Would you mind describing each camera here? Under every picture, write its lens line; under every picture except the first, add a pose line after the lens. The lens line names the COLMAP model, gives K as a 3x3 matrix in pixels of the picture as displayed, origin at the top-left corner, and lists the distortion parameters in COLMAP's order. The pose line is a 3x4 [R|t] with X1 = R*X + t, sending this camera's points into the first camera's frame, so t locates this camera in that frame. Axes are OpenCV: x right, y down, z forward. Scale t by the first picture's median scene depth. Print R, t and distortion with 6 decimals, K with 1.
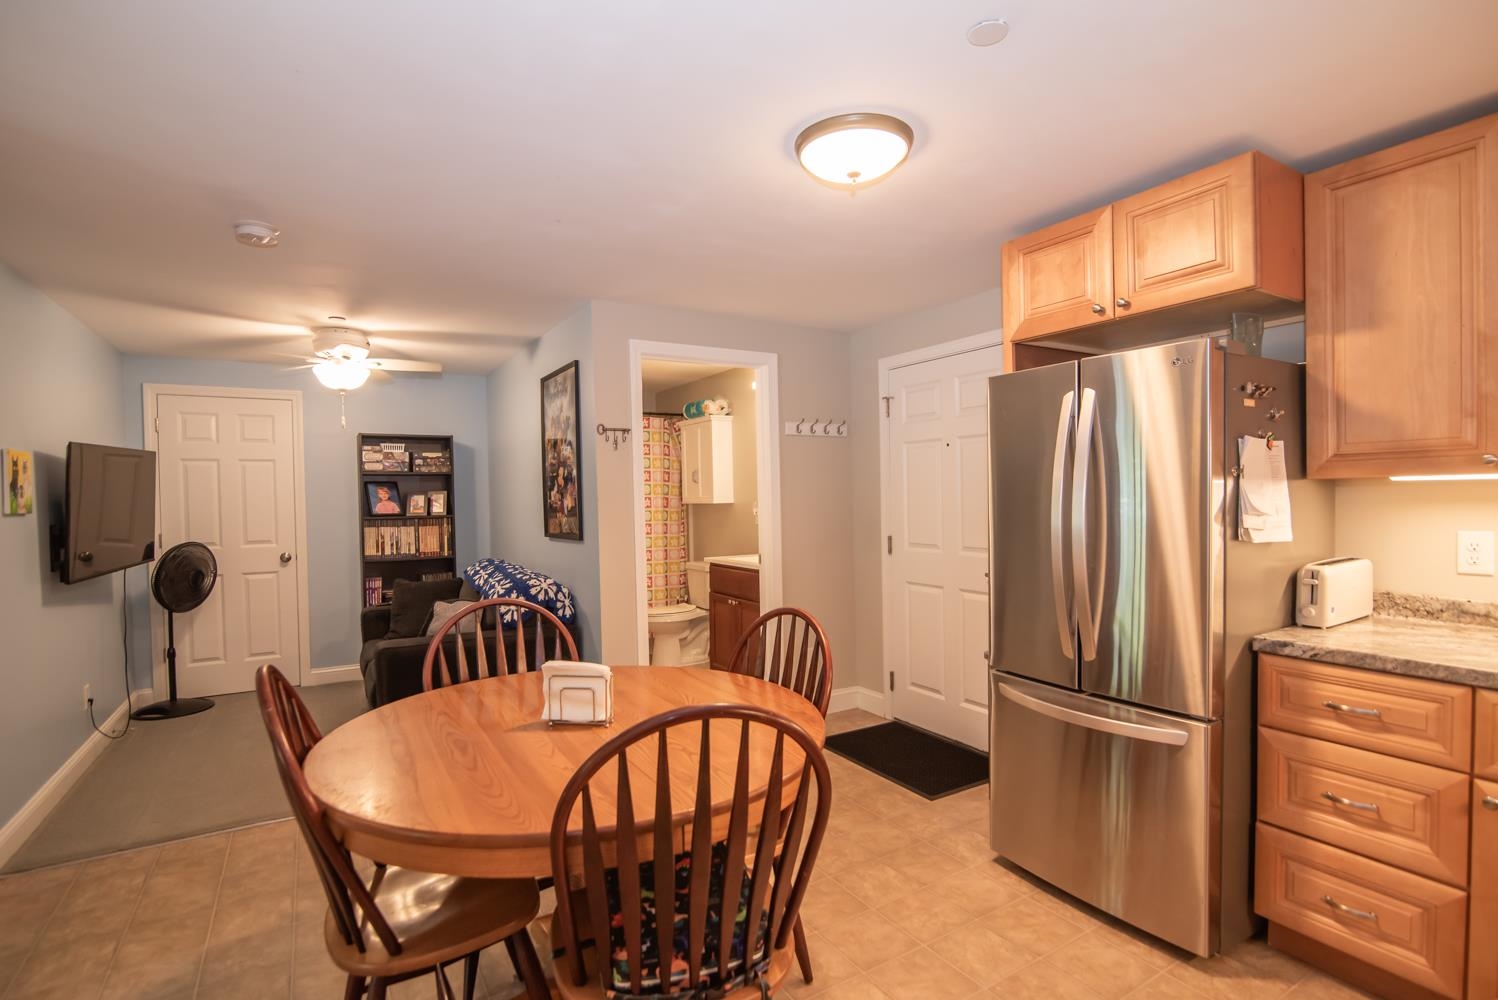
lens RADIAL K [[731.1, 0, 748.0], [0, 731.1, 511.1], [0, 0, 1]] dist [-0.010019, 0.000182]
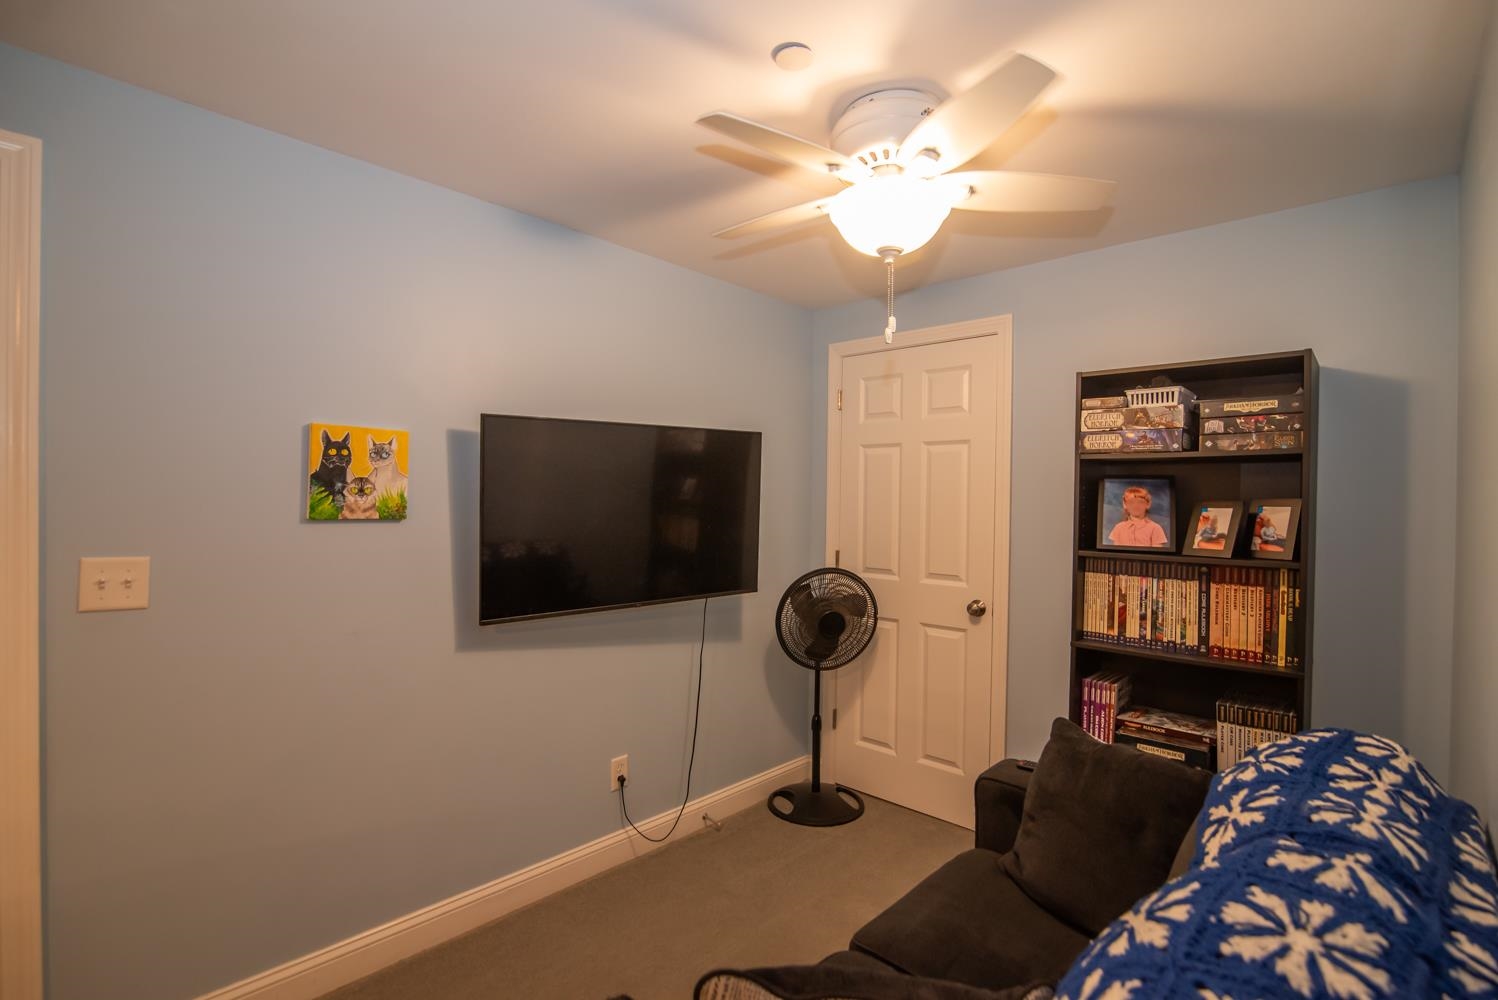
lens RADIAL K [[709.8, 0, 746.7], [0, 709.8, 504.0], [0, 0, 1]] dist [-0.020753, 0.000733]
pose [[0.281011, 0.026560, -0.959337, -0.151864], [-0.040331, 0.999061, 0.015846, -0.020495], [0.958857, 0.034238, 0.281818, 0.670036]]
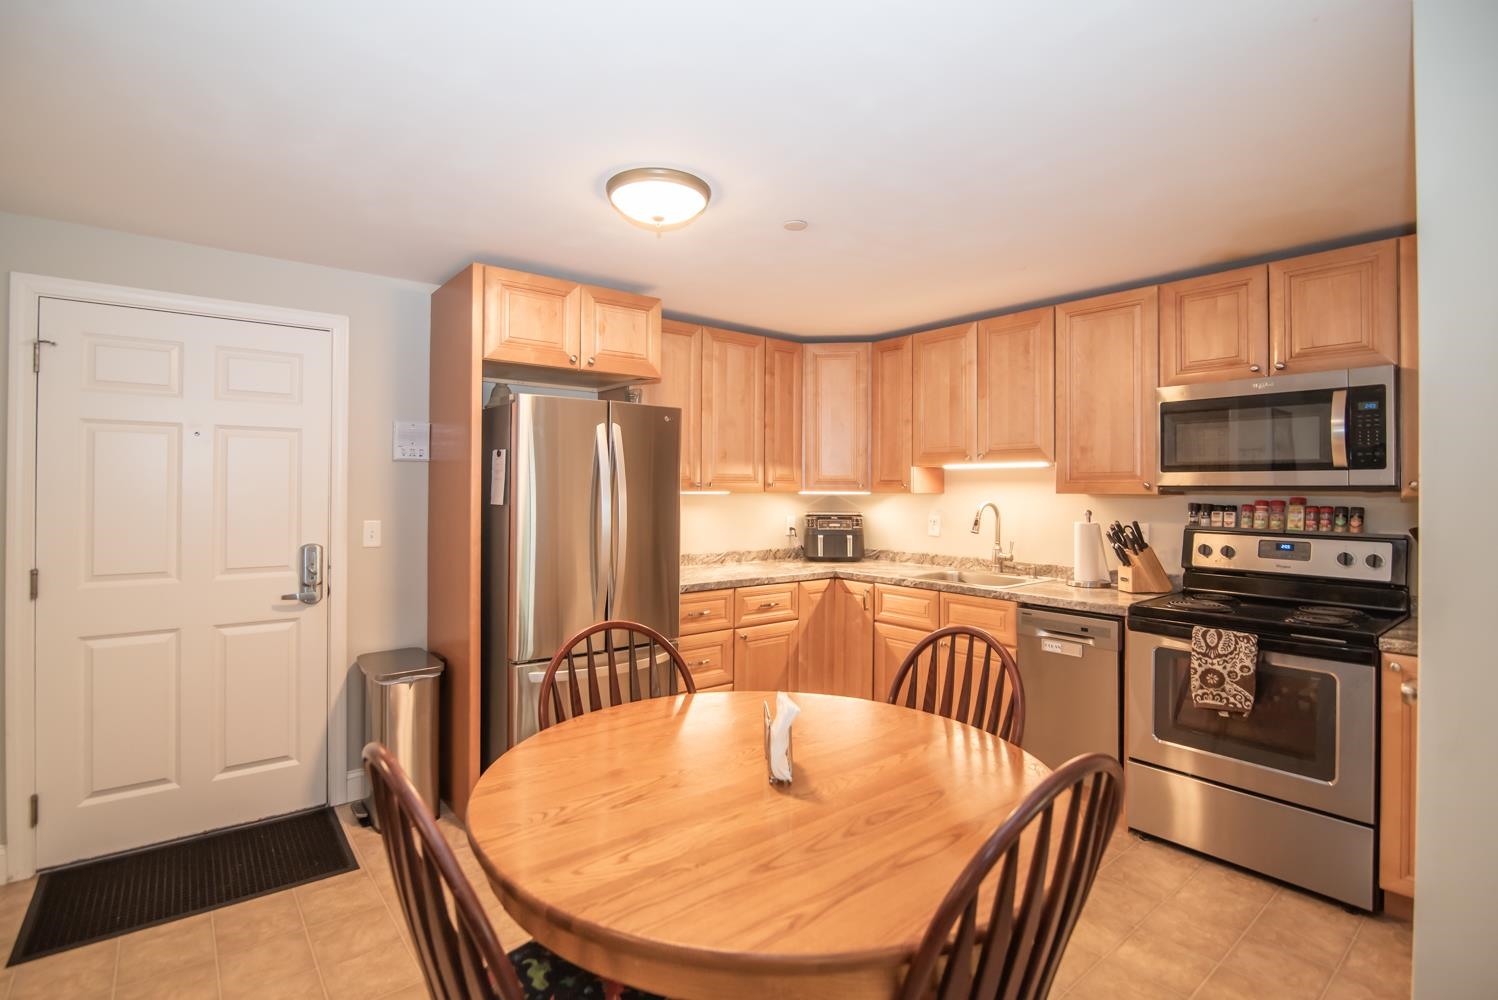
lens RADIAL K [[695.6, 0, 731.2], [0, 695.6, 489.8], [0, 0, 1]] dist [-0.032728, 0.000430]
pose [[-0.137330, 0.015607, 0.990402, -0.360145], [0.020791, 0.999701, -0.012870, -0.010346], [-0.990307, 0.018824, -0.137613, 0.415406]]
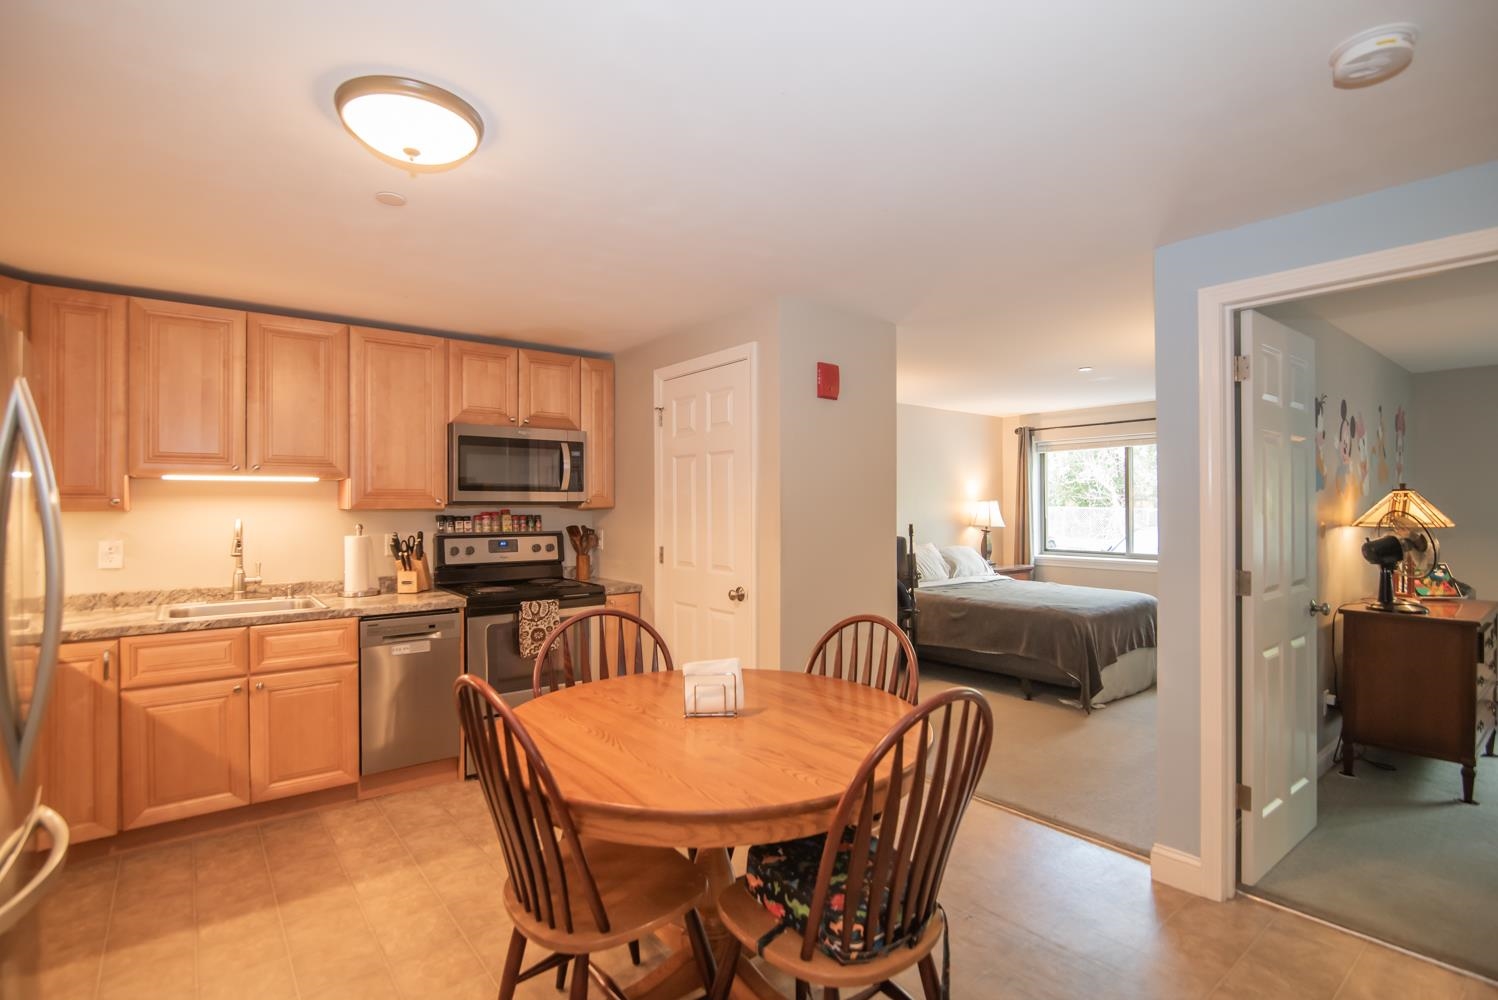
lens RADIAL K [[709.8, 0, 746.7], [0, 709.8, 504.0], [0, 0, 1]] dist [-0.020753, 0.000733]
pose [[-0.990118, 0.019882, -0.138823, -0.048593], [0.016530, 0.999544, 0.025256, -0.024145], [0.139262, 0.022712, -0.989995, 0.747299]]
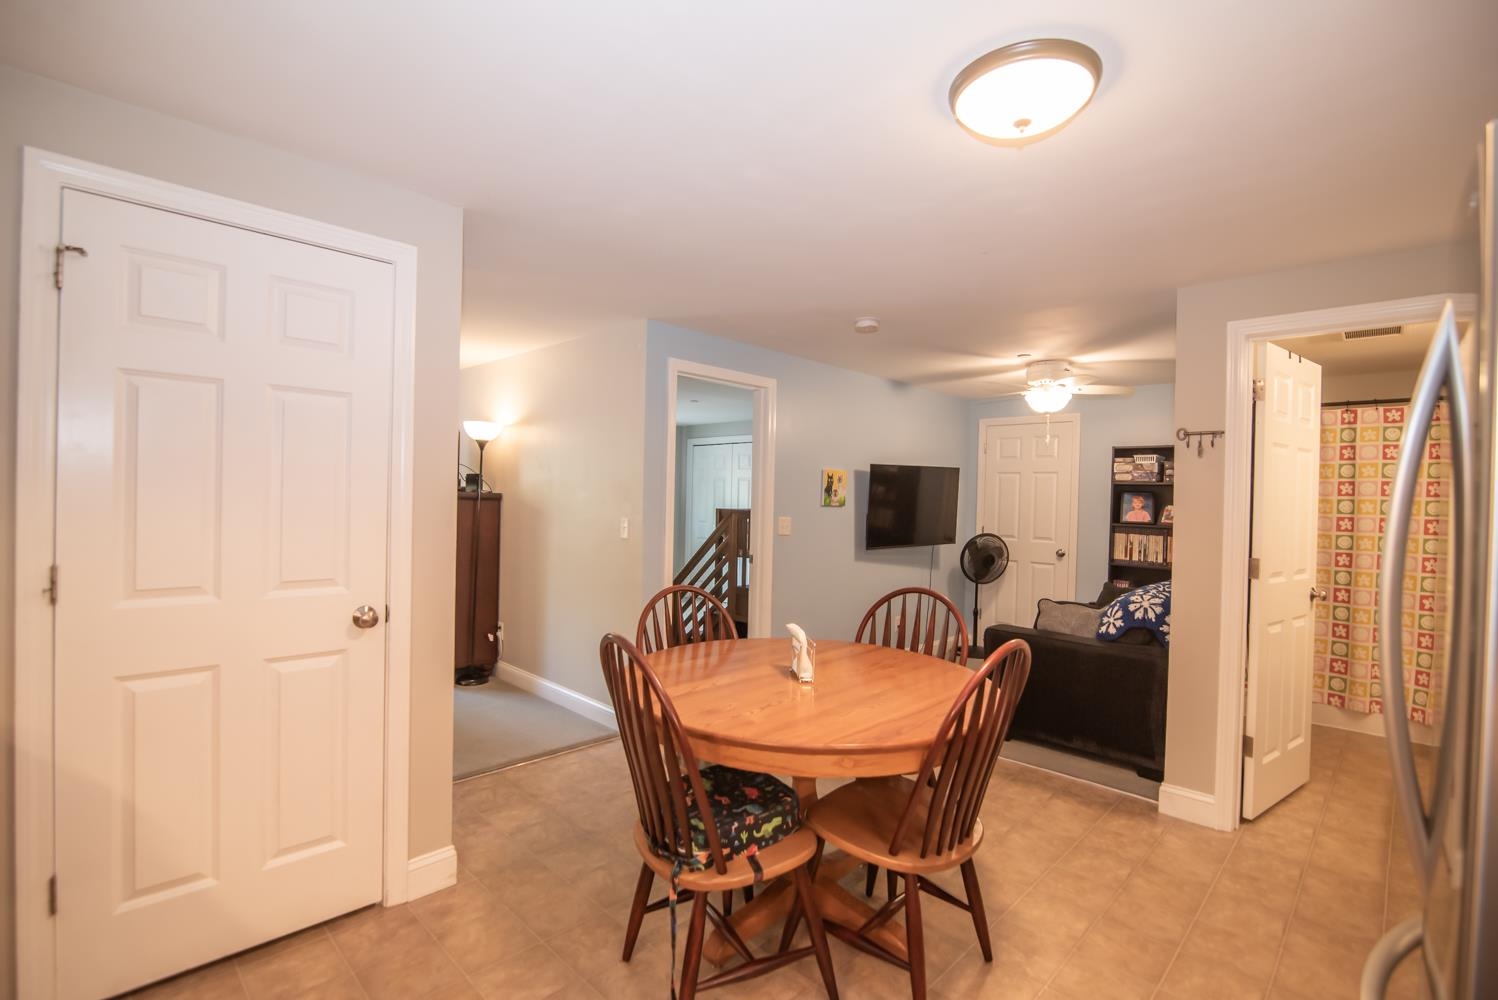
lens RADIAL K [[691.1, 0, 745.1], [0, 691.1, 503.6], [0, 0, 1]] dist [-0.021259, 0.000068]
pose [[0.253756, 0.030973, -0.966772, 0.329269], [-0.051217, 0.998515, 0.018546, -0.012389], [0.965911, 0.044809, 0.254966, 0.206847]]
